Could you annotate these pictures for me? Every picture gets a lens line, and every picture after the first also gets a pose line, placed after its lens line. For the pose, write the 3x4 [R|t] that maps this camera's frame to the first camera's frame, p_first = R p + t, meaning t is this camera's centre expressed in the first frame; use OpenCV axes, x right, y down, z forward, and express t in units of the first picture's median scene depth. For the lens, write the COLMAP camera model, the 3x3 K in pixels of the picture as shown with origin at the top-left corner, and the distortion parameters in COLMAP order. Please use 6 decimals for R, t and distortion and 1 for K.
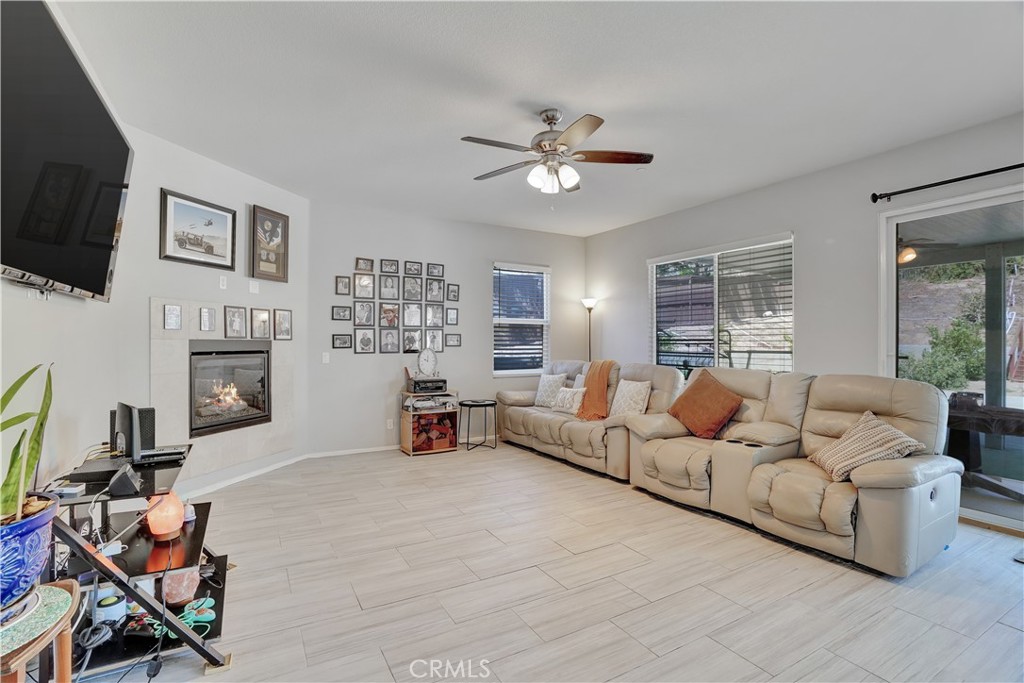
lens RADIAL K [[482.6, 0, 517.5], [0, 482.6, 341.9], [0, 0, 1]] dist [-0.087954, 0.039265]
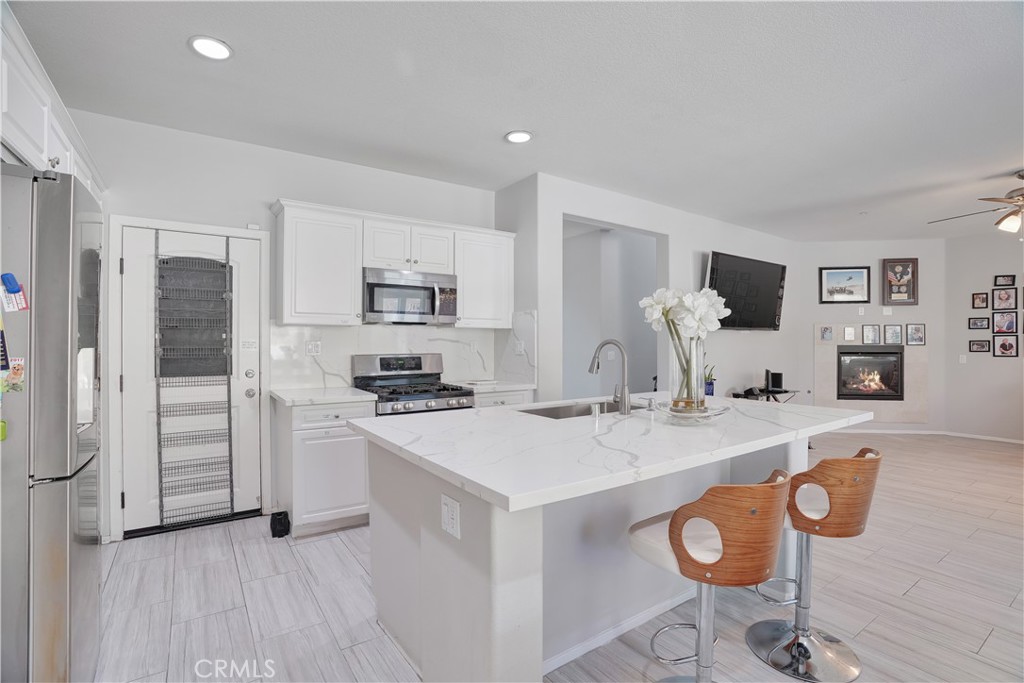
lens RADIAL K [[482.6, 0, 517.5], [0, 482.6, 341.9], [0, 0, 1]] dist [-0.087954, 0.039265]
pose [[0.097389, -0.001748, -0.995245, 0.794280], [-0.000042, 0.999998, -0.001760, -0.011541], [0.995246, 0.000213, 0.097389, -0.342223]]
